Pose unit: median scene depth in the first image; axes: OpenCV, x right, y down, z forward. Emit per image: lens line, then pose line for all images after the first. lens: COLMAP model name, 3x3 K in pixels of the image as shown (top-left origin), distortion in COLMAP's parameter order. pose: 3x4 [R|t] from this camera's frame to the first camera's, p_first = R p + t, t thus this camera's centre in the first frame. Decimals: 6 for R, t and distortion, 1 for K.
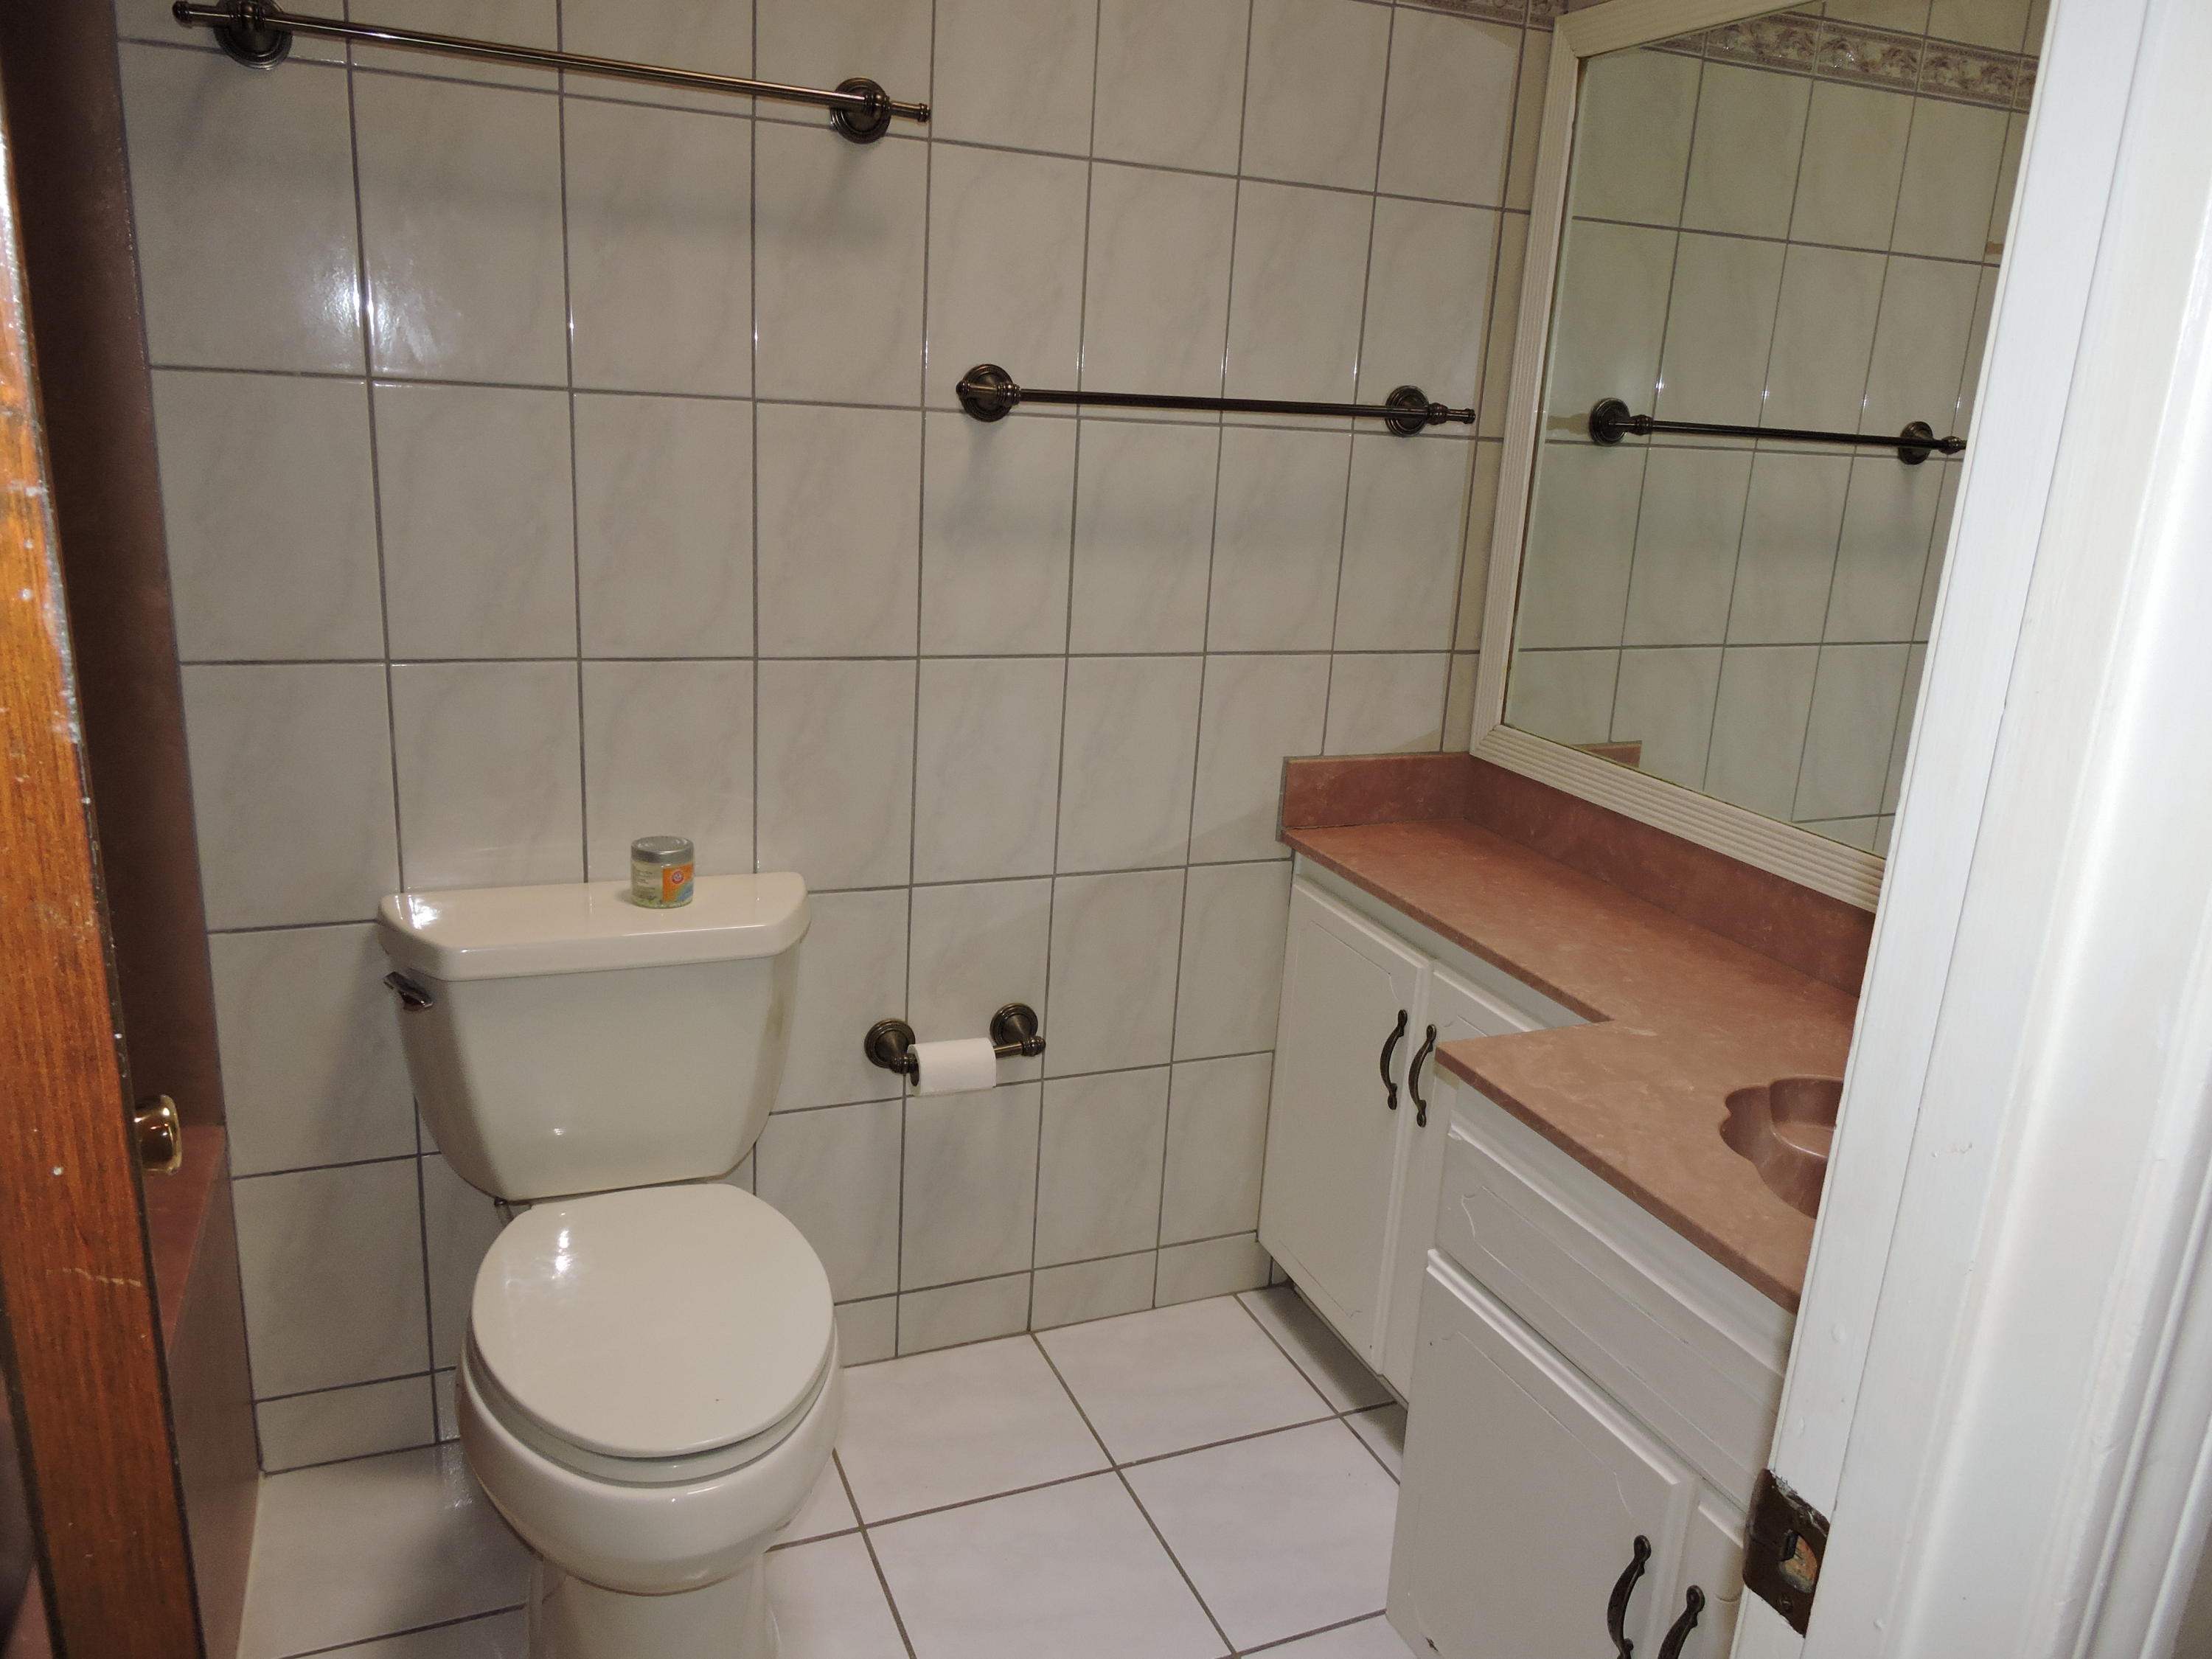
lens RADIAL K [[1577.3, 0, 1106.1], [0, 1577.3, 828.1], [0, 0, 1]] dist [-0.002121, 0.001866]
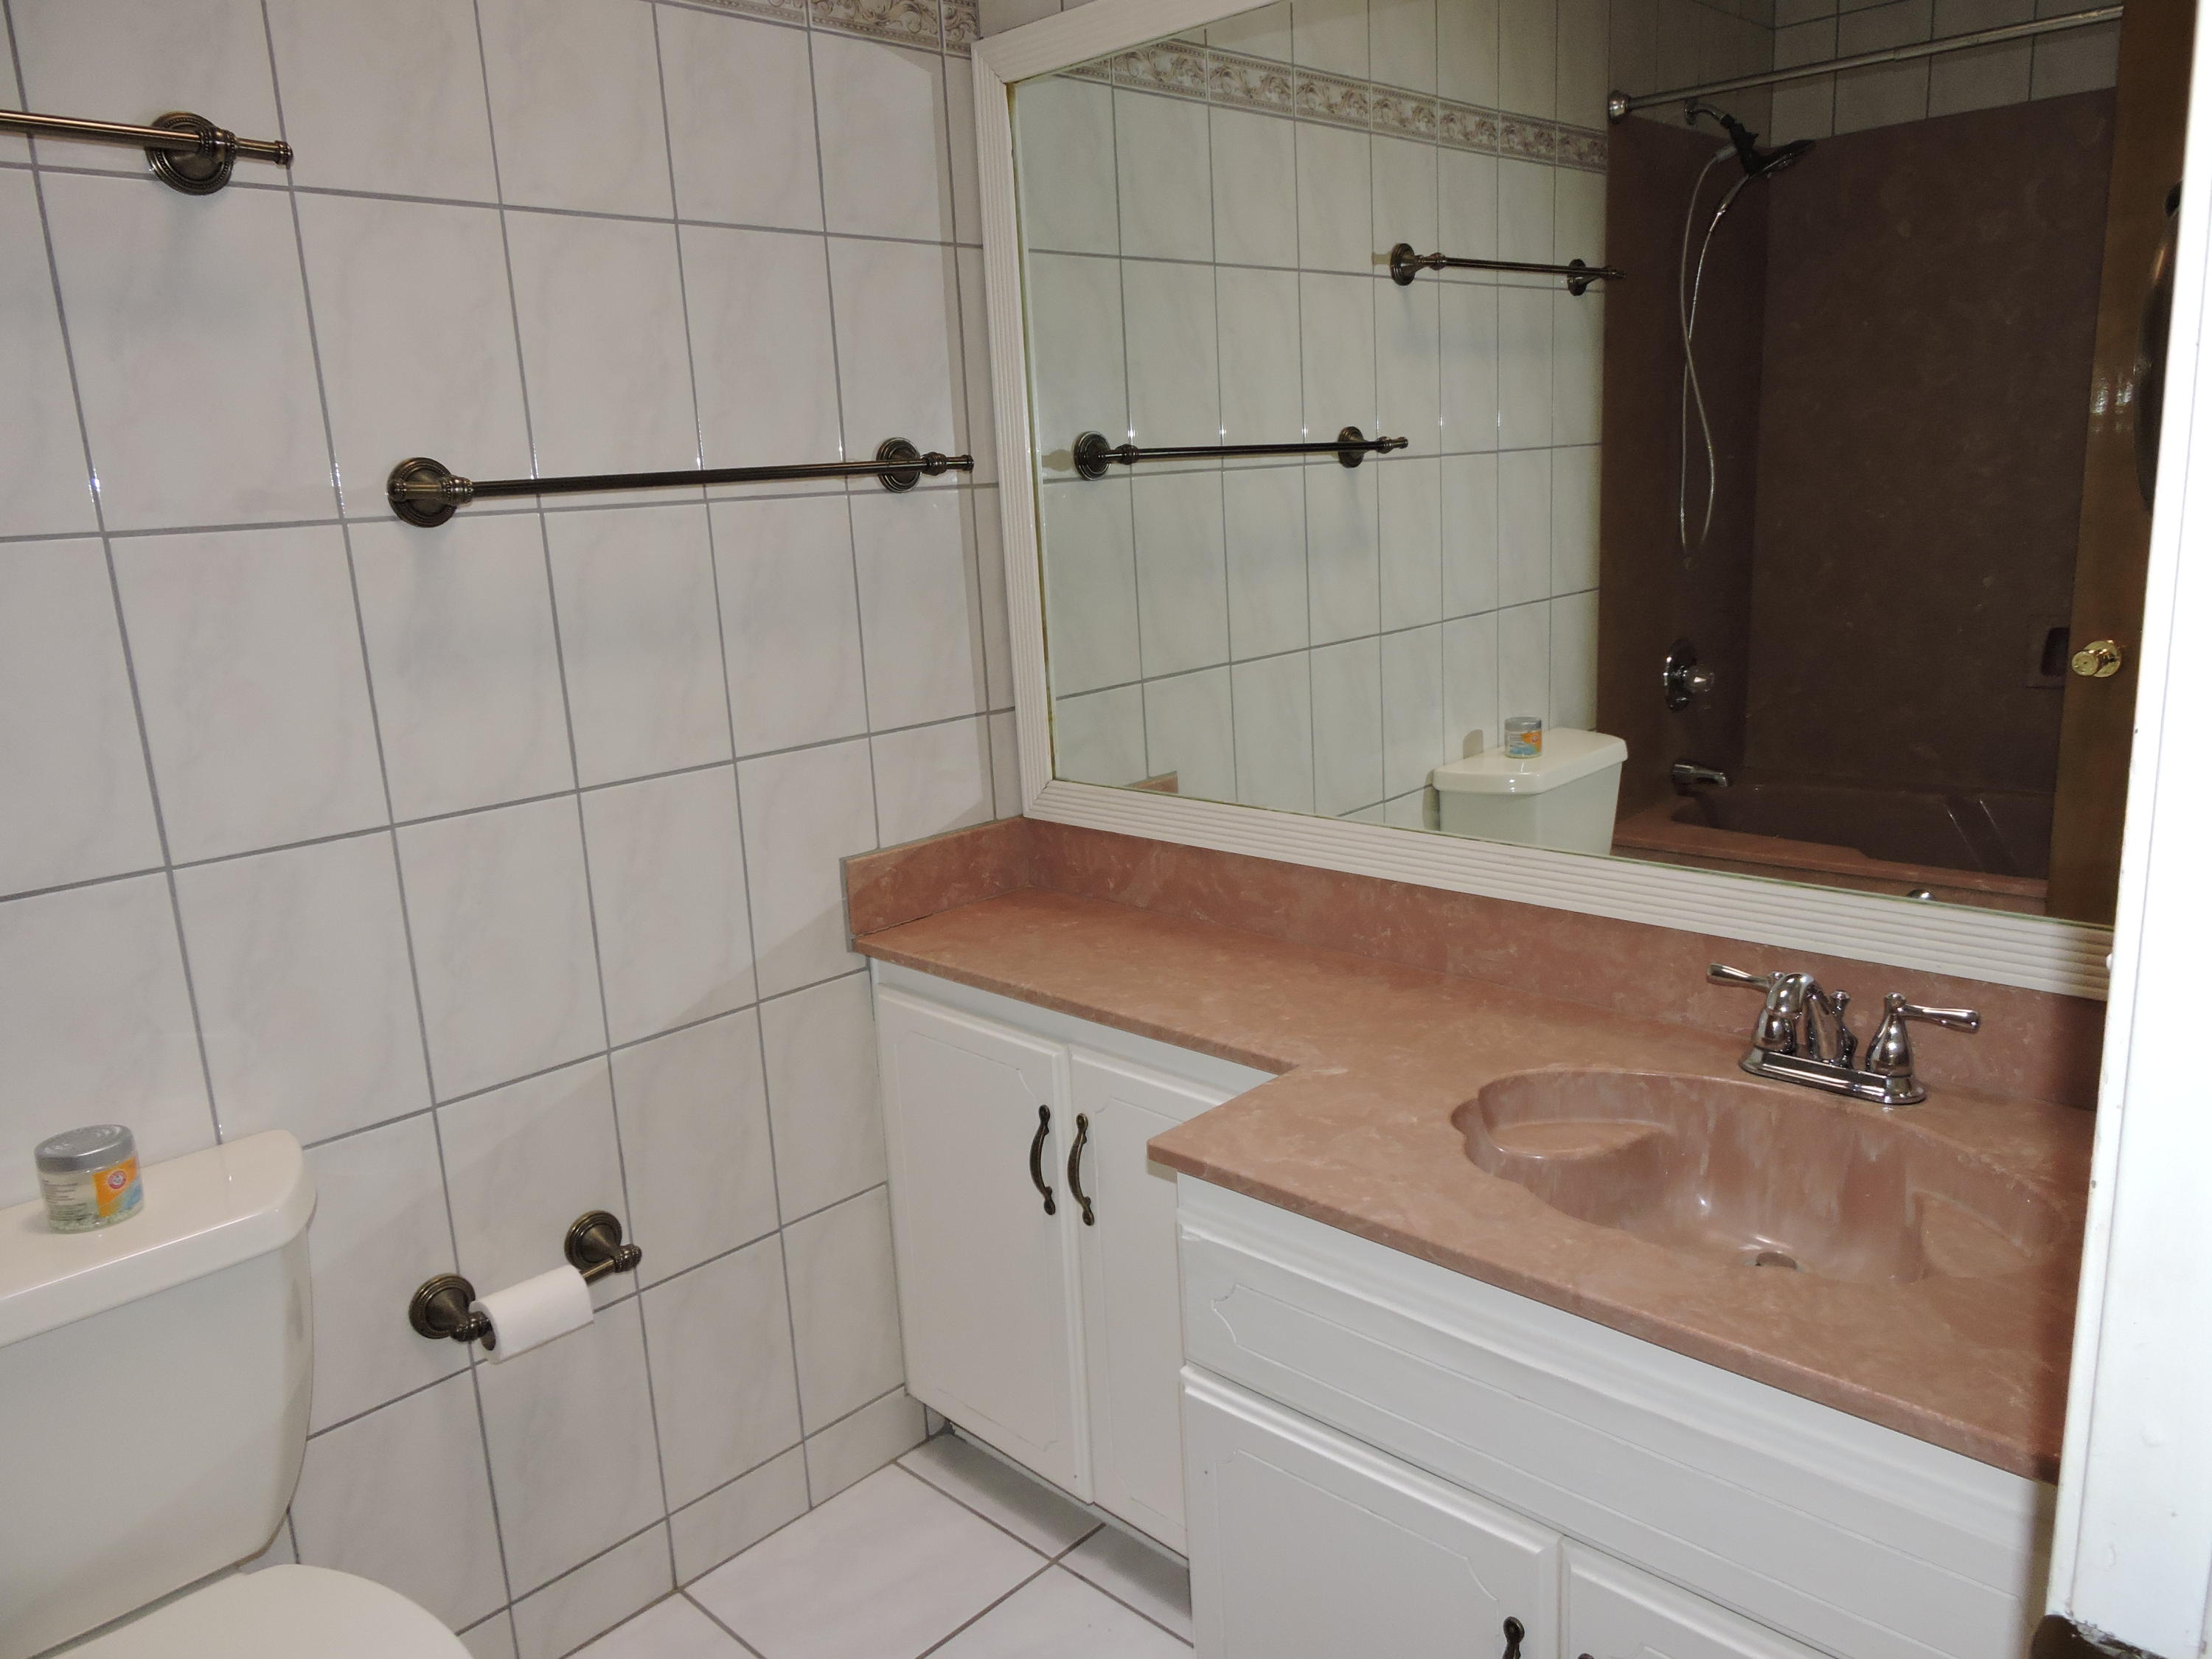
lens RADIAL K [[1577.3, 0, 1106.0], [0, 1577.3, 831.5], [0, 0, 1]] dist [-0.002121, 0.001866]
pose [[0.912031, -0.188989, 0.363983, -0.076520], [0.204762, 0.978800, -0.004855, -0.026241], [-0.355349, 0.078958, 0.931393, 0.119555]]
